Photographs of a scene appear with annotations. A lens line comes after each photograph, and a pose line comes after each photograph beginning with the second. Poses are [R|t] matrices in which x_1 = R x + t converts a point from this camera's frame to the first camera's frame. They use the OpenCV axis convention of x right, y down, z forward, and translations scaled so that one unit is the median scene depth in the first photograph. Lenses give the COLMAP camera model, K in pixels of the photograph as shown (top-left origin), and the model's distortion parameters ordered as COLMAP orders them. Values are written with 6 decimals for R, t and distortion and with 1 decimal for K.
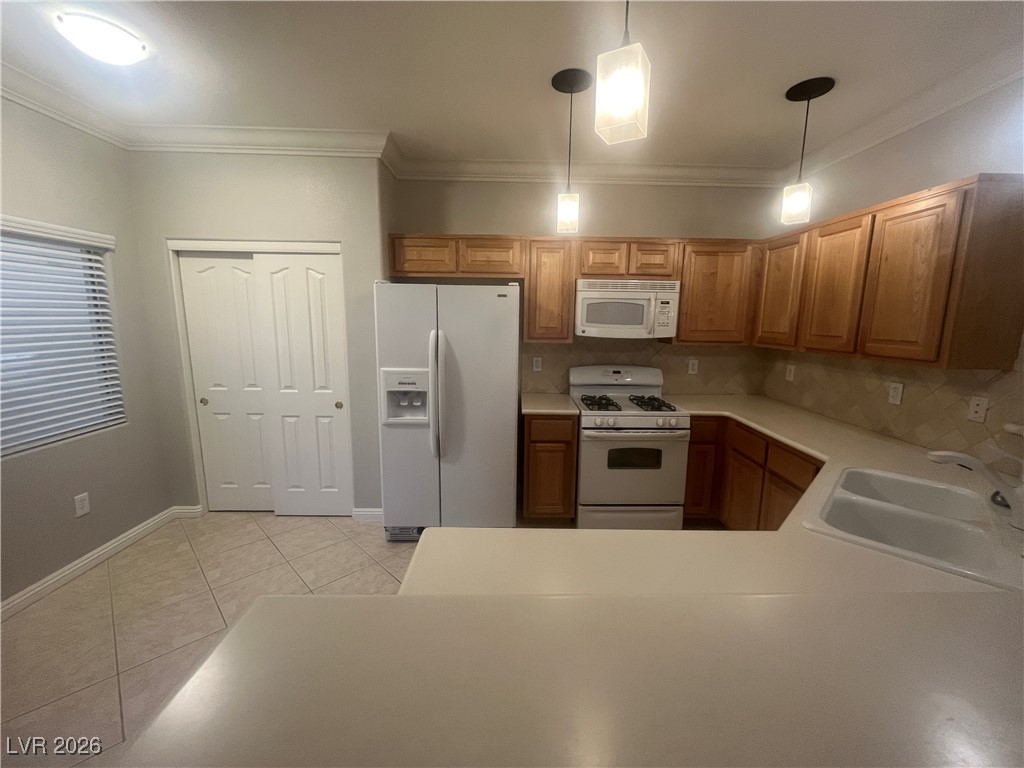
lens RADIAL K [[415.5, 0, 515.3], [0, 415.5, 384.0], [0, 0, 1]] dist [-0.003586, -0.000167]
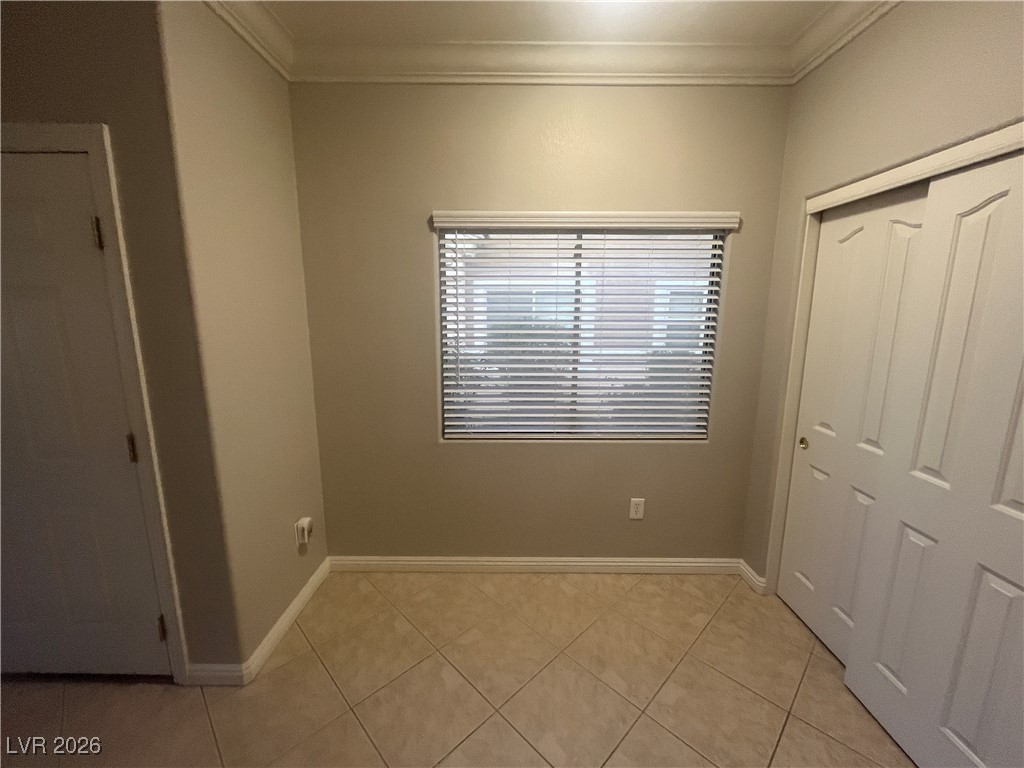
lens RADIAL K [[415.5, 0, 517.6], [0, 415.5, 383.7], [0, 0, 1]] dist [-0.003586, -0.000167]
pose [[-0.014953, 0.166027, -0.986008, -0.115740], [-0.164514, 0.972270, 0.166209, -0.087804], [0.986261, 0.164698, 0.012775, 0.552098]]
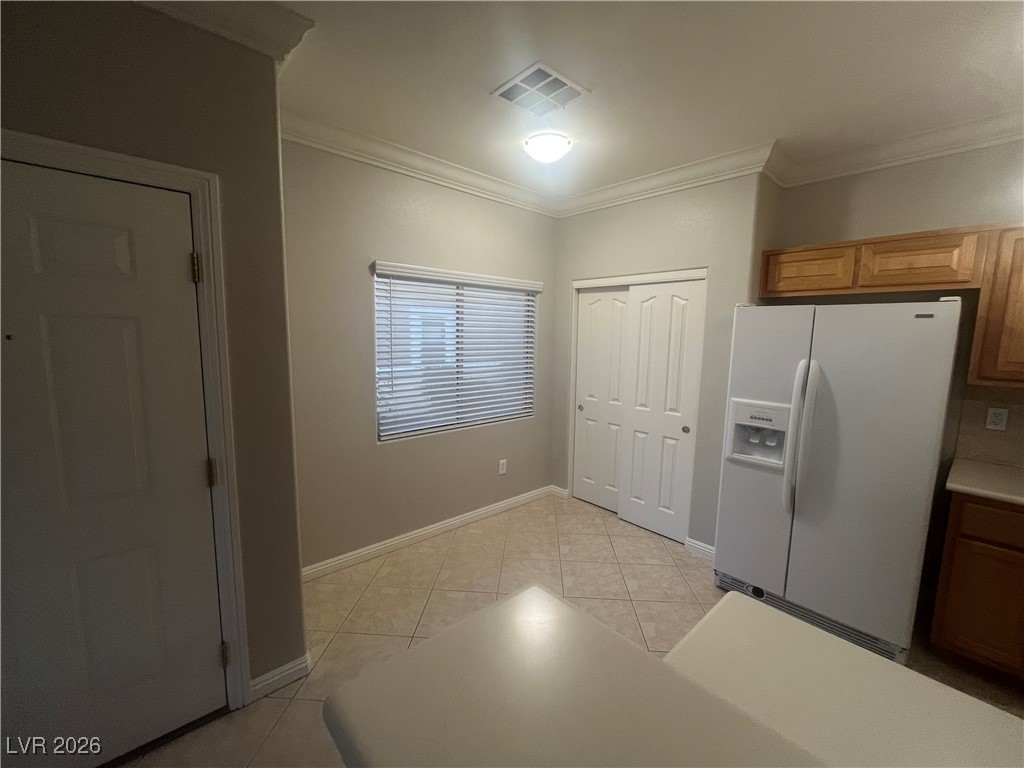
lens RADIAL K [[415.5, 0, 514.2], [0, 415.5, 384.2], [0, 0, 1]] dist [-0.003586, -0.000167]
pose [[0.660305, 0.090597, -0.745513, 0.037816], [-0.128855, 0.991643, 0.006380, -0.010492], [0.739860, 0.091851, 0.666461, 0.021913]]
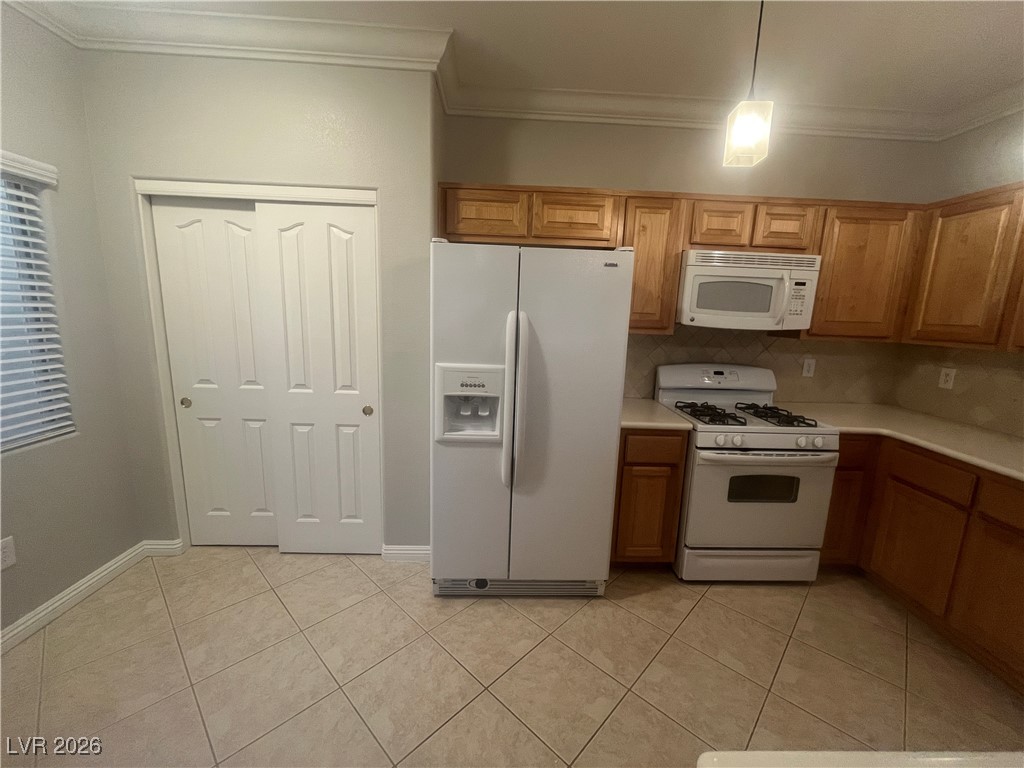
lens RADIAL K [[415.5, 0, 514.8], [0, 415.5, 384.0], [0, 0, 1]] dist [-0.003586, -0.000167]
pose [[0.999663, 0.017938, 0.018761, -0.179589], [-0.018200, 0.999738, 0.013916, -0.013323], [-0.018507, -0.014253, 0.999727, 0.252335]]
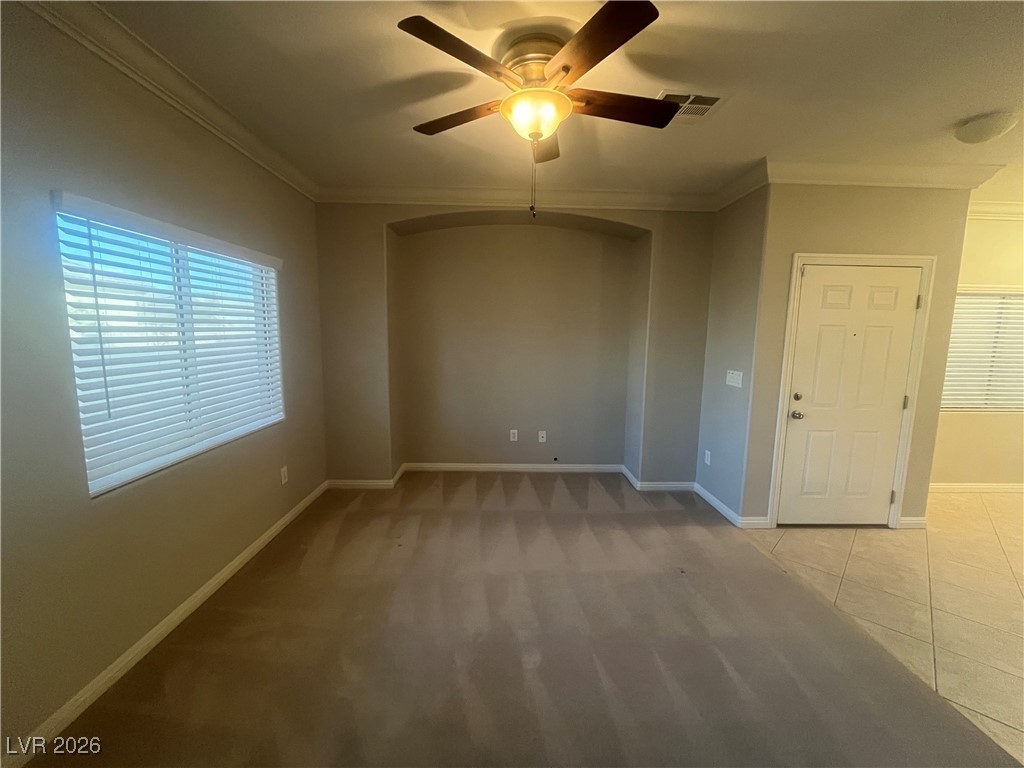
lens RADIAL K [[415.5, 0, 514.9], [0, 415.5, 386.4], [0, 0, 1]] dist [-0.003586, -0.000167]
pose [[0.014381, 0.121079, -0.992539, 0.446344], [-0.172401, 0.978076, 0.116816, 0.161335], [0.984922, 0.169435, 0.034940, -0.951481]]
